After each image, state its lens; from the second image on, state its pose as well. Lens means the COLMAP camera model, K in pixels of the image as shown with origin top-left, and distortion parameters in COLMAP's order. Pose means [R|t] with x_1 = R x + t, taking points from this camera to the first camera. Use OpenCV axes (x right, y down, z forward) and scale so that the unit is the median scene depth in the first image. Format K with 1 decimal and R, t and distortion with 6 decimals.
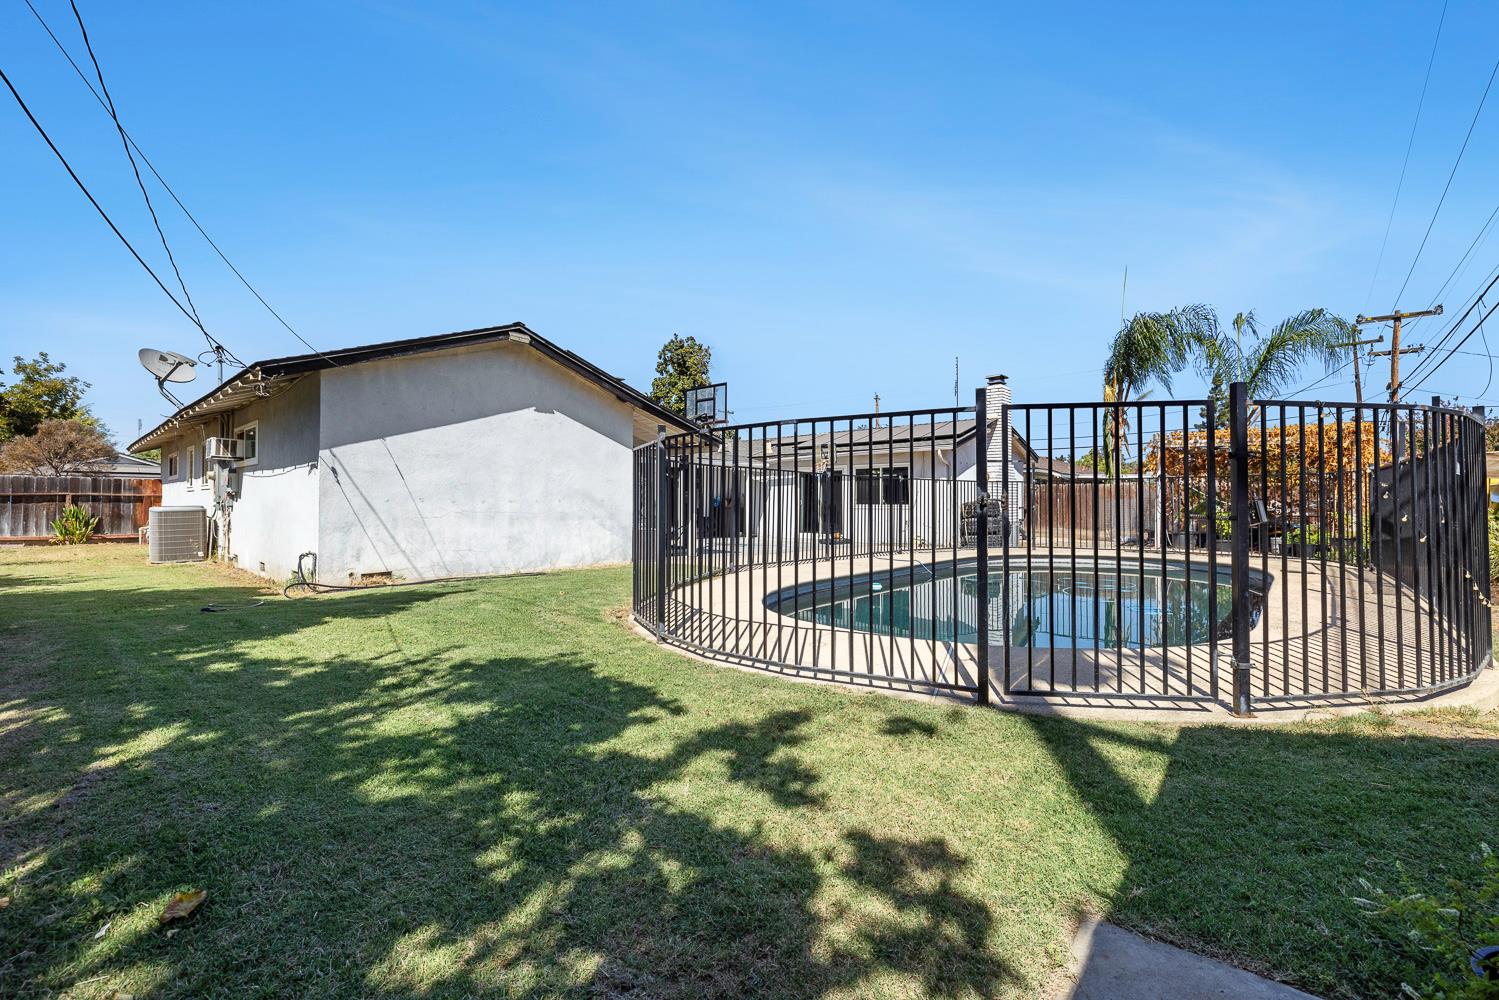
lens RADIAL K [[619.0, 0, 746.8], [0, 619.0, 493.2], [0, 0, 1]] dist [-0.000573, -0.000079]
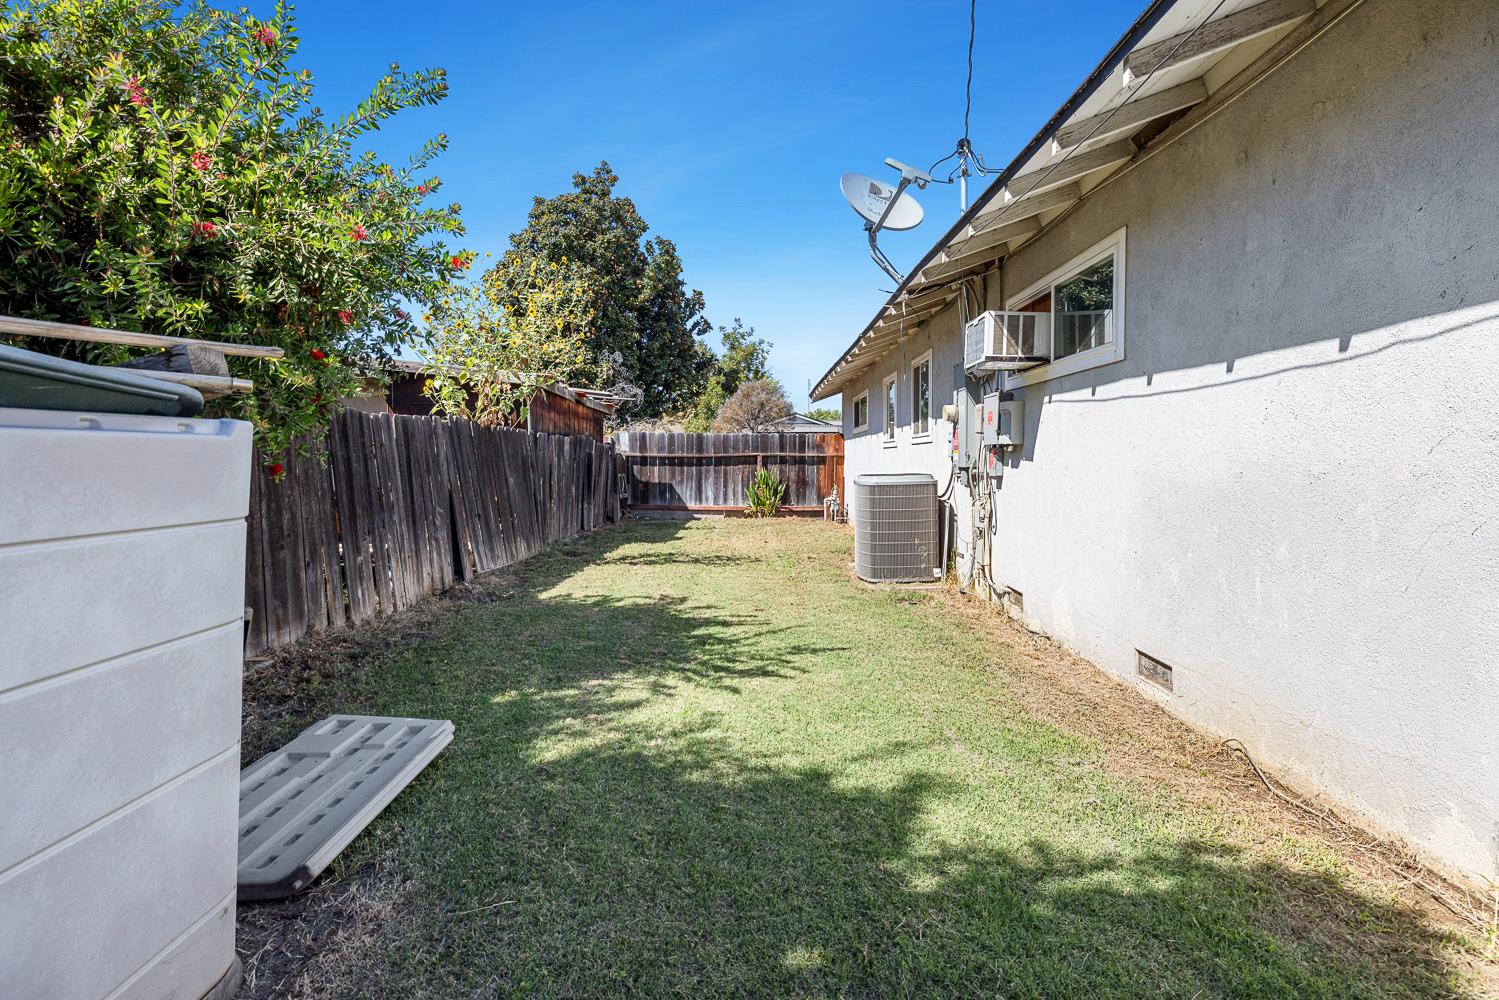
lens RADIAL K [[732.8, 0, 741.6], [0, 732.8, 477.2], [0, 0, 1]] dist [-0.002825, -0.000172]
pose [[0.651417, 0.012981, -0.758609, -0.392314], [0.016068, 0.999393, 0.030899, 0.001055], [0.758549, -0.032318, 0.650814, 0.364645]]
